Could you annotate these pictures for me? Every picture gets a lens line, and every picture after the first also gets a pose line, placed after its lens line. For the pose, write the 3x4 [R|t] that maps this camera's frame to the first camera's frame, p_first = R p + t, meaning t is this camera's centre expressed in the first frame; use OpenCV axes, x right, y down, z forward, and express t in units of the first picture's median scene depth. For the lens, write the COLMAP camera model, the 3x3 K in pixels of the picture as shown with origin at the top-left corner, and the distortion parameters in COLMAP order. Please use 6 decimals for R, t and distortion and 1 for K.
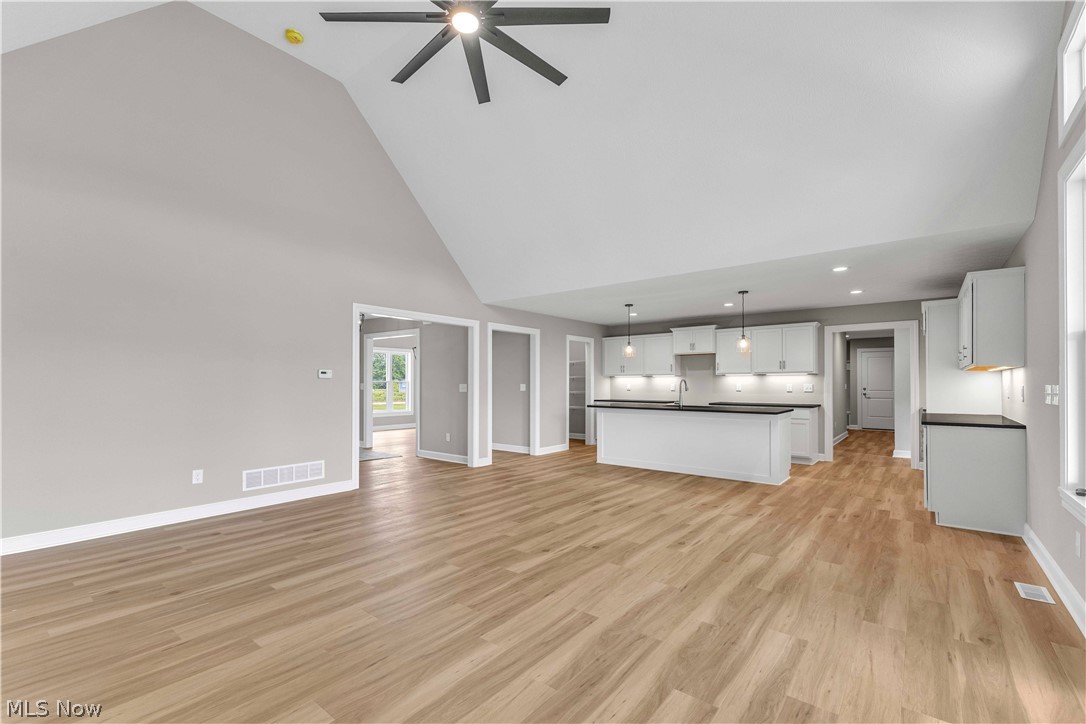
lens RADIAL K [[485.1, 0, 531.8], [0, 485.1, 372.9], [0, 0, 1]] dist [-0.013636, 0.000352]
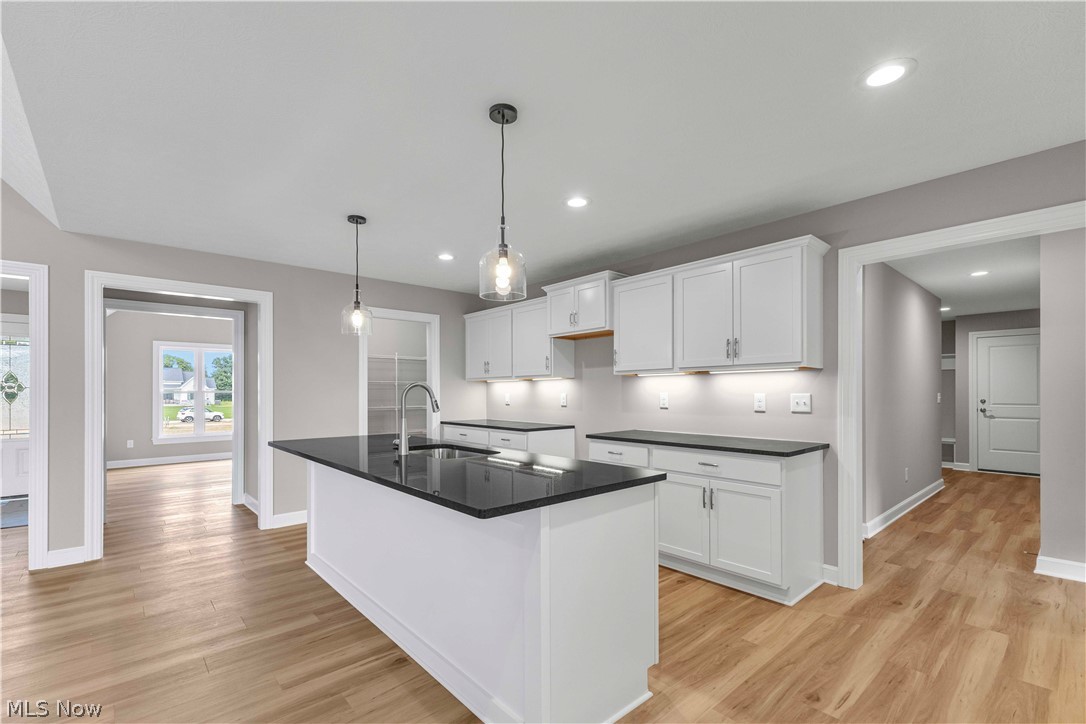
lens RADIAL K [[485.1, 0, 539.2], [0, 485.1, 386.0], [0, 0, 1]] dist [-0.013636, 0.000352]
pose [[0.986014, -0.004656, -0.166598, 0.379461], [0.005838, 0.999961, 0.006604, 0.011381], [0.166561, -0.007484, 0.986003, 0.499685]]
